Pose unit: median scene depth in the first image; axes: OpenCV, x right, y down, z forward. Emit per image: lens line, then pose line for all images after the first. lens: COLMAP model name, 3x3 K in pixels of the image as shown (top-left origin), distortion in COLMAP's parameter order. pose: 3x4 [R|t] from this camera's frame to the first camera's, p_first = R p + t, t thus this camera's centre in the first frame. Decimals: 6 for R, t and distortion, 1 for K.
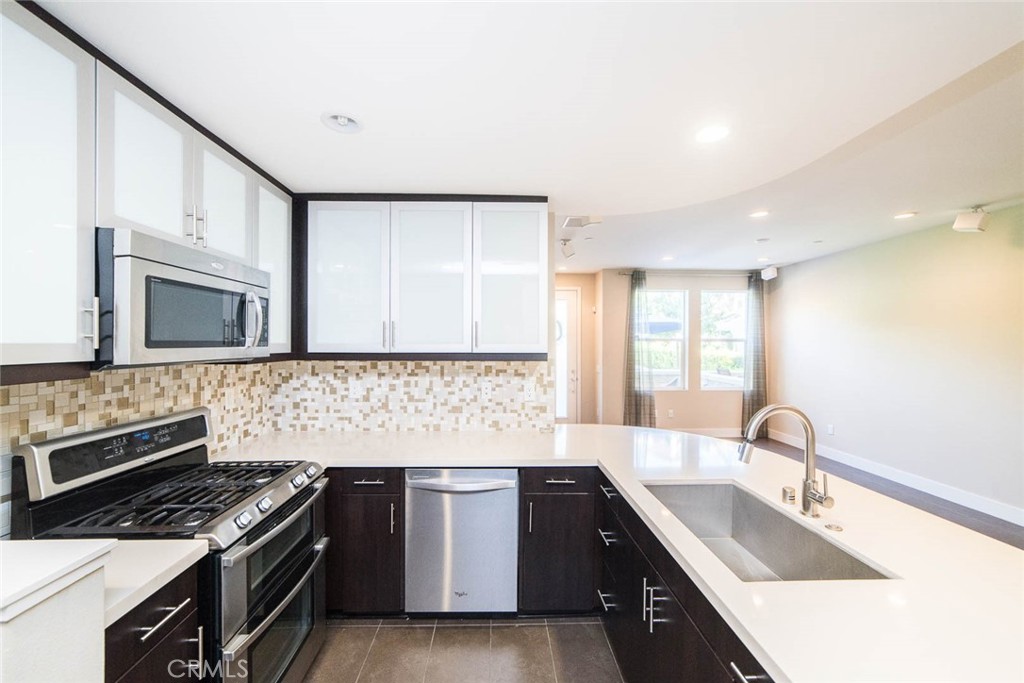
lens RADIAL K [[408.5, 0, 508.2], [0, 408.5, 339.6], [0, 0, 1]] dist [-0.023541, 0.006664]
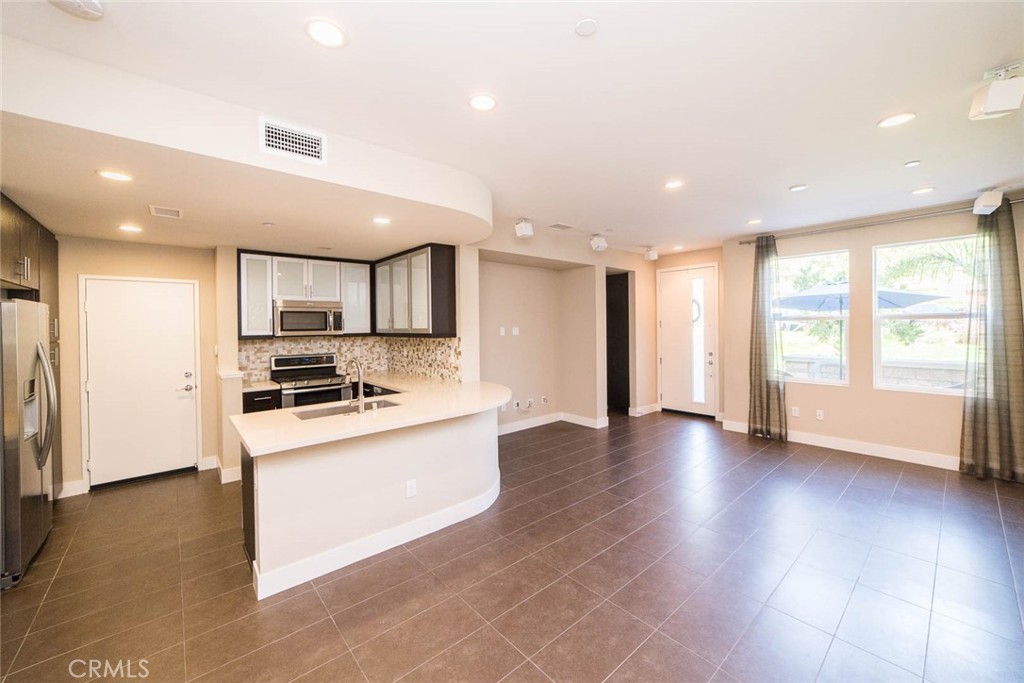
lens RADIAL K [[419.0, 0, 513.5], [0, 419.0, 326.8], [0, 0, 1]] dist [-0.000928, 0.000074]
pose [[0.611903, -0.007724, -0.790895, 1.551406], [0.020075, 0.999782, 0.005768, 0.000698], [0.790678, -0.019406, 0.611924, 0.169980]]
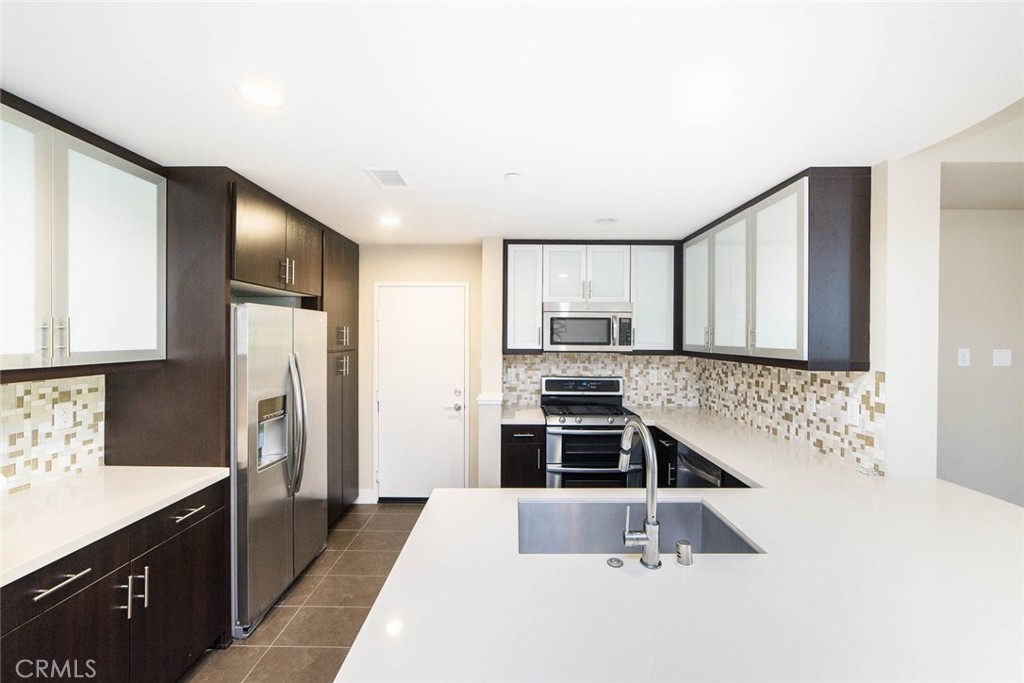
lens RADIAL K [[408.5, 0, 508.2], [0, 408.5, 339.6], [0, 0, 1]] dist [-0.023541, 0.006664]
pose [[-0.049469, 0.005988, -0.998758, 0.836647], [0.001505, 0.999981, 0.005921, -0.013382], [0.998775, -0.001210, -0.049477, 0.404108]]
